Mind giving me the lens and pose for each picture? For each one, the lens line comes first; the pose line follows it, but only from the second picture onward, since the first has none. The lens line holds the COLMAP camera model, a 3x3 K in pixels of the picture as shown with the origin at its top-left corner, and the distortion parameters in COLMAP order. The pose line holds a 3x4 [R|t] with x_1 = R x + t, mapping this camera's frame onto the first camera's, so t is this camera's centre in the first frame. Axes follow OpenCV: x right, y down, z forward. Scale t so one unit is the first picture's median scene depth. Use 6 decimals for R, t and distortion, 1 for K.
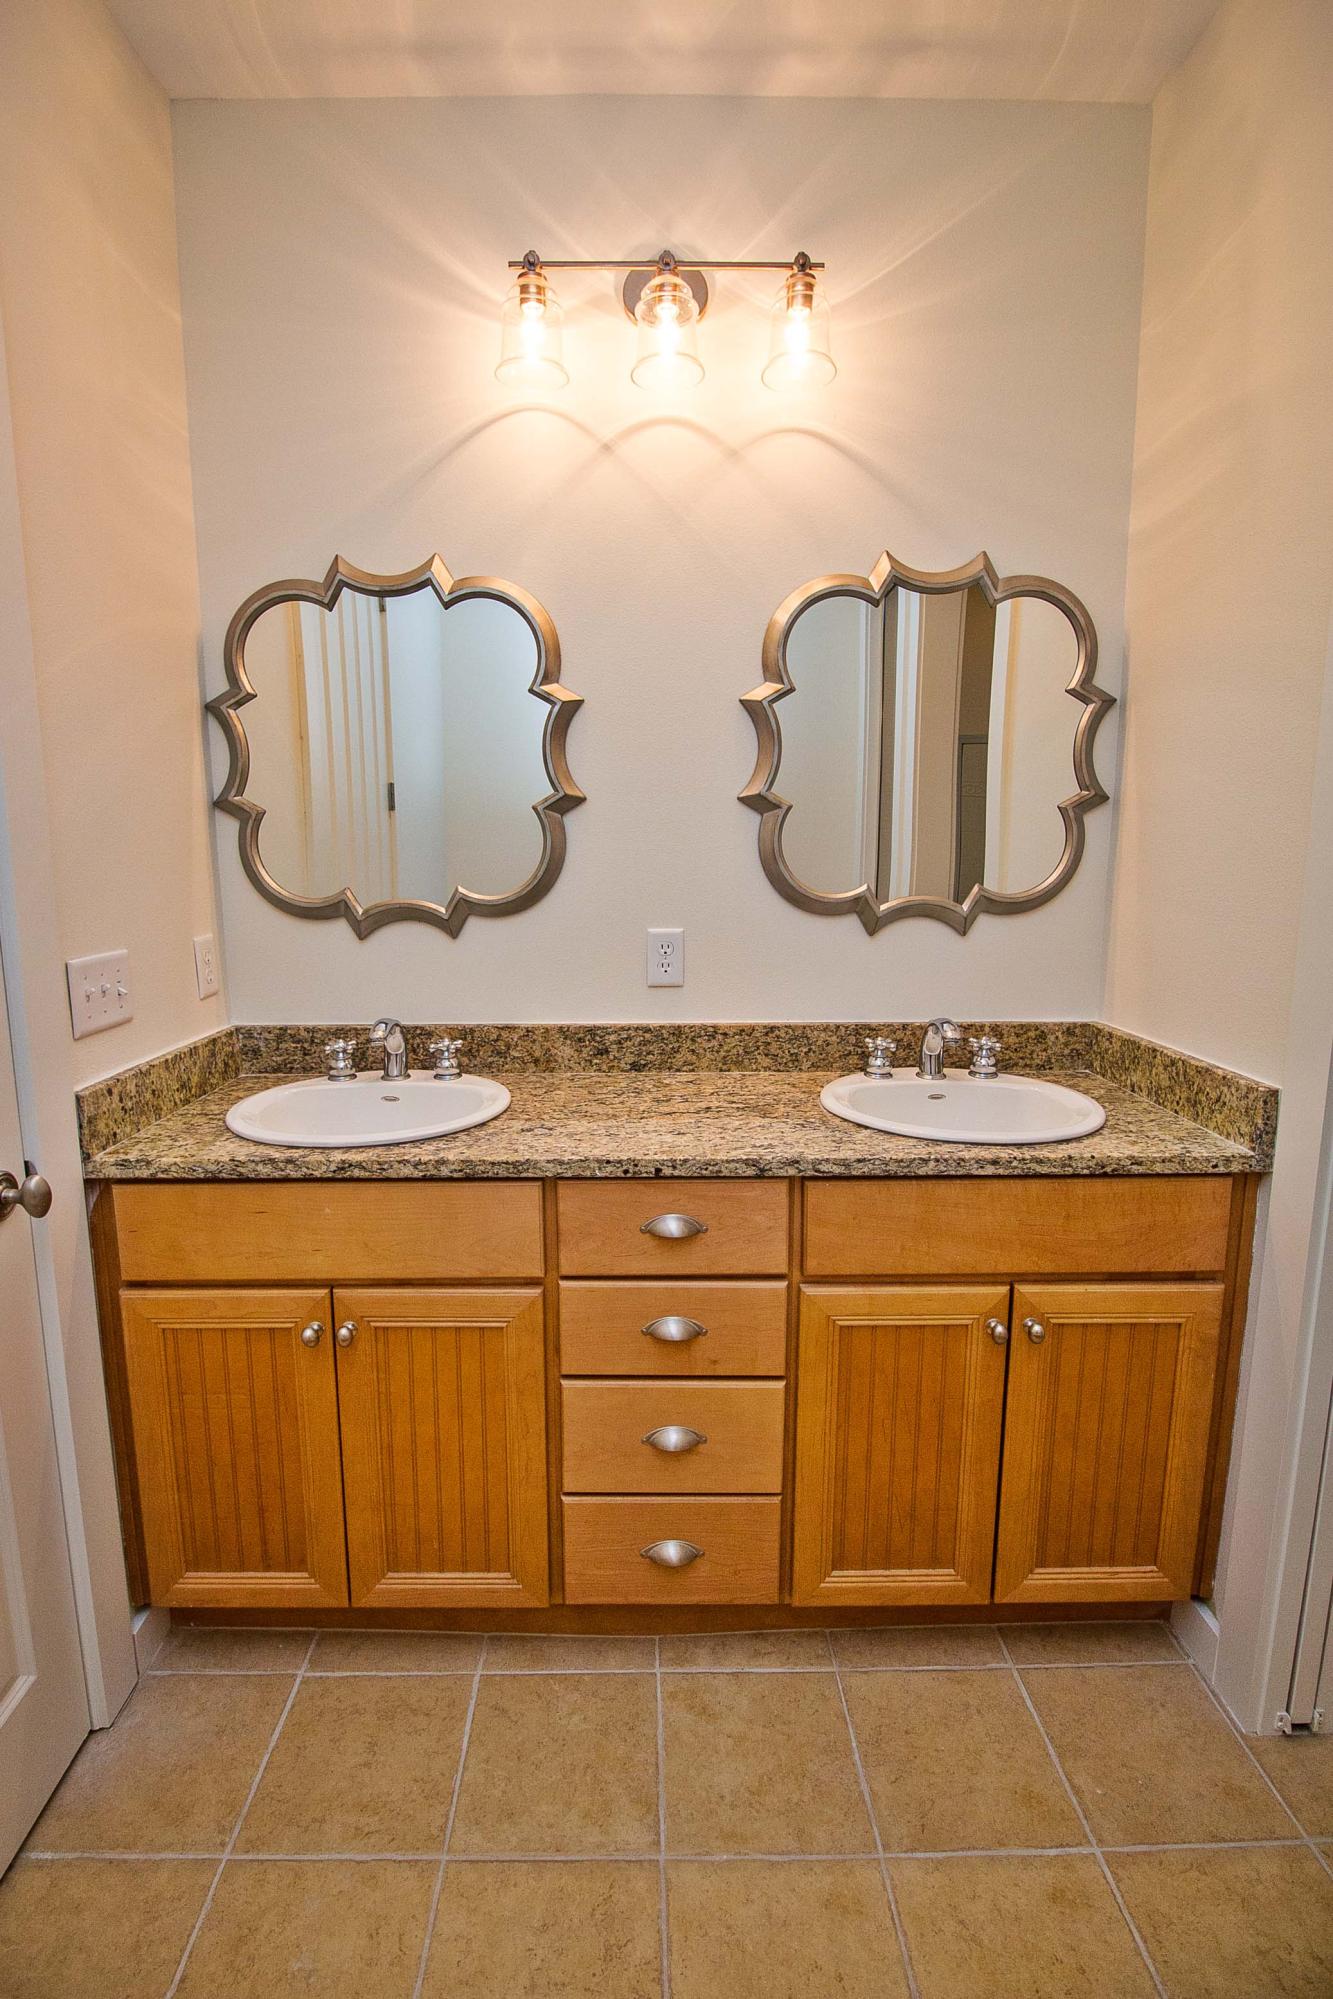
lens RADIAL K [[932.7, 0, 643.1], [0, 932.7, 992.2], [0, 0, 1]] dist [-0.000727, -0.011611]
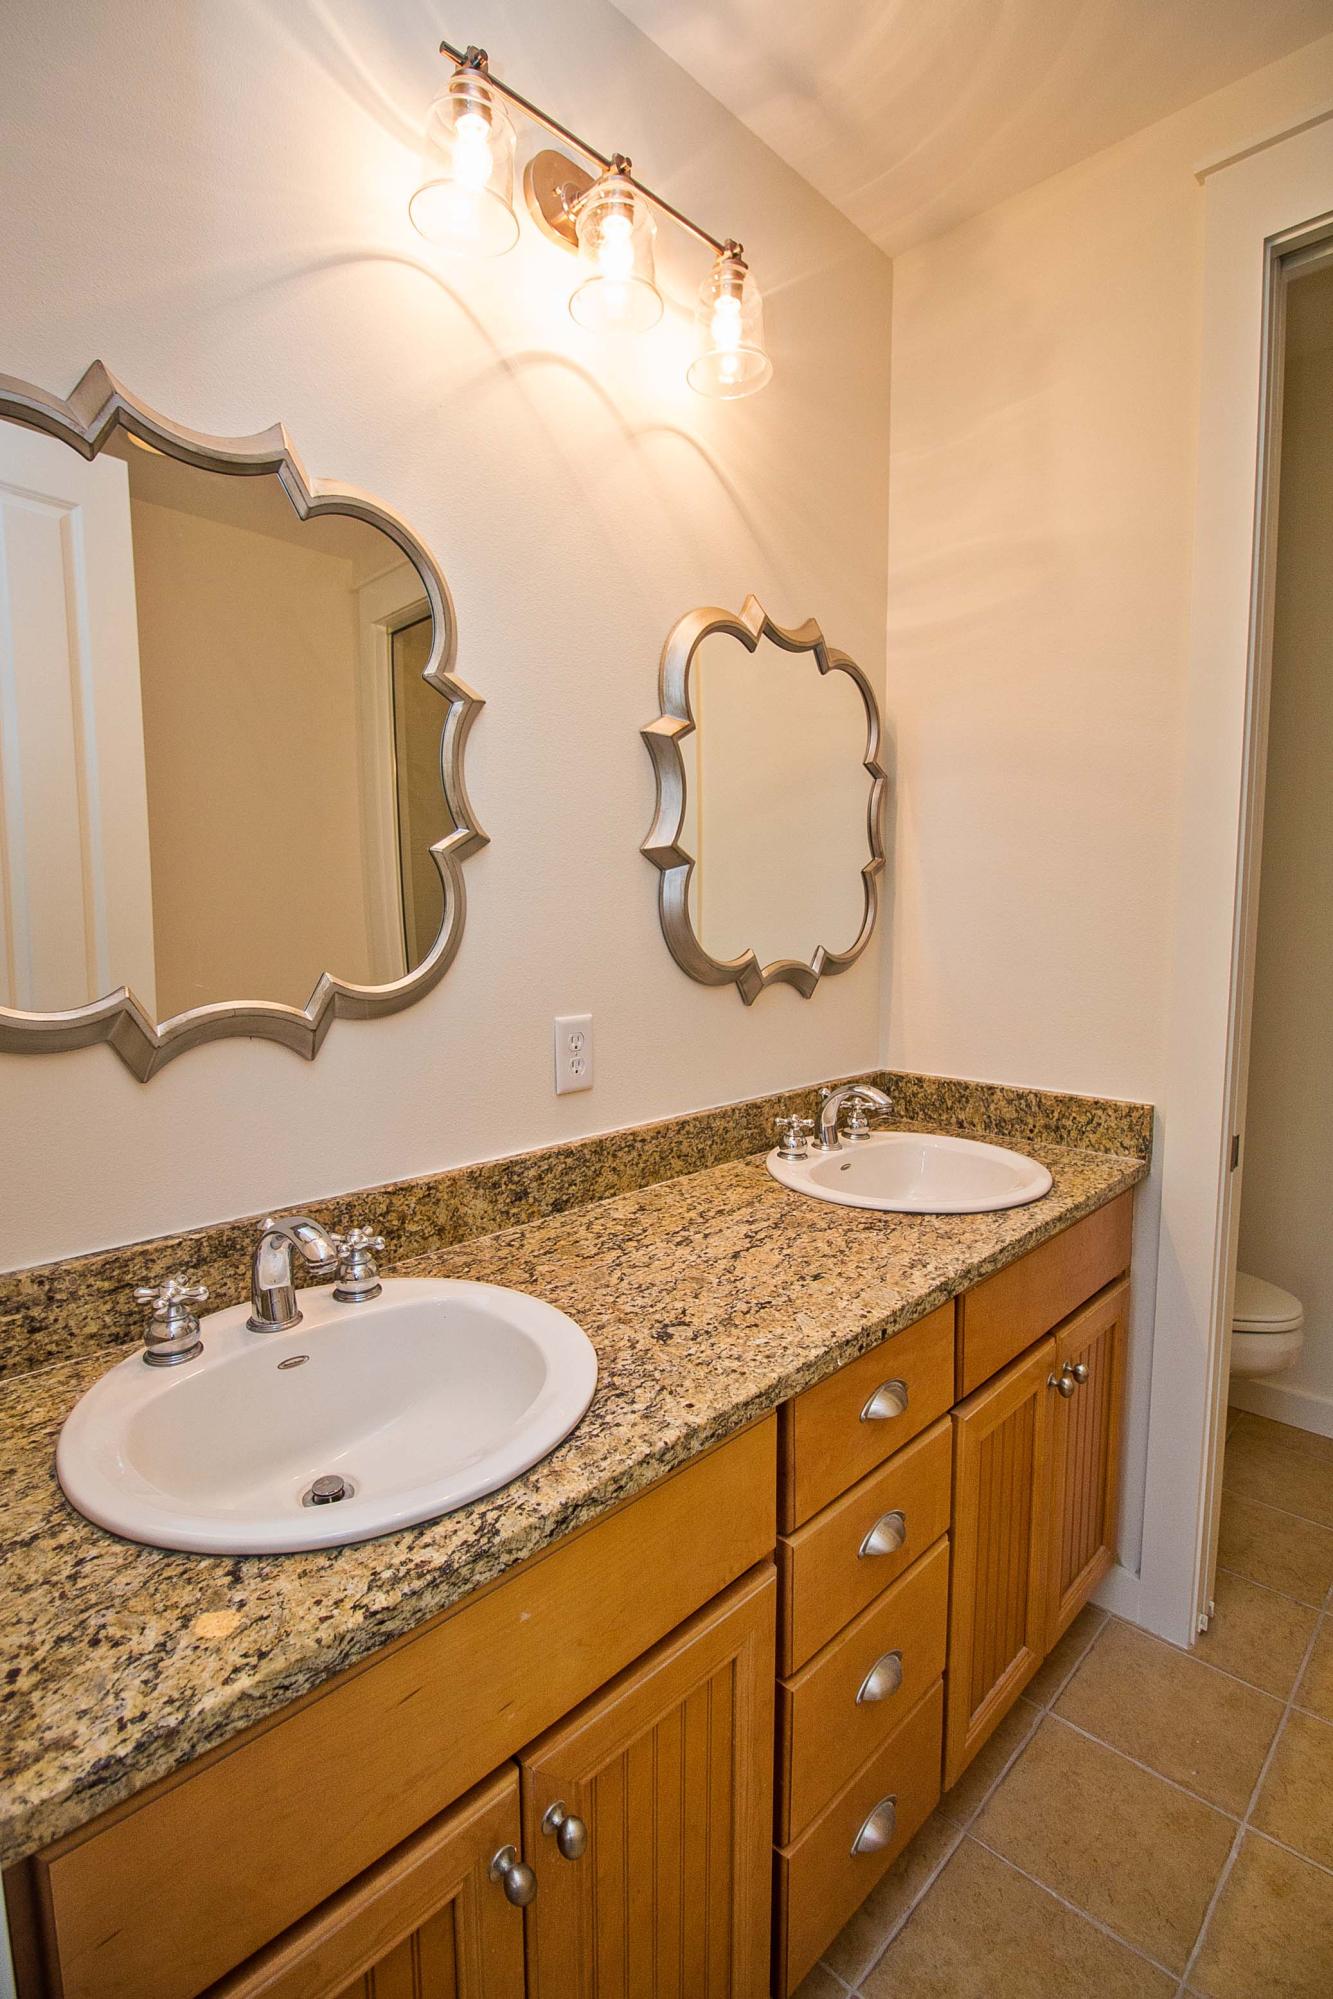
lens RADIAL K [[932.7, 0, 643.1], [0, 932.7, 992.2], [0, 0, 1]] dist [-0.000727, -0.011611]
pose [[0.712798, -0.062722, 0.698559, -0.513055], [0.107649, 0.993976, -0.020597, -0.072241], [-0.693059, 0.089881, 0.715256, 0.458201]]
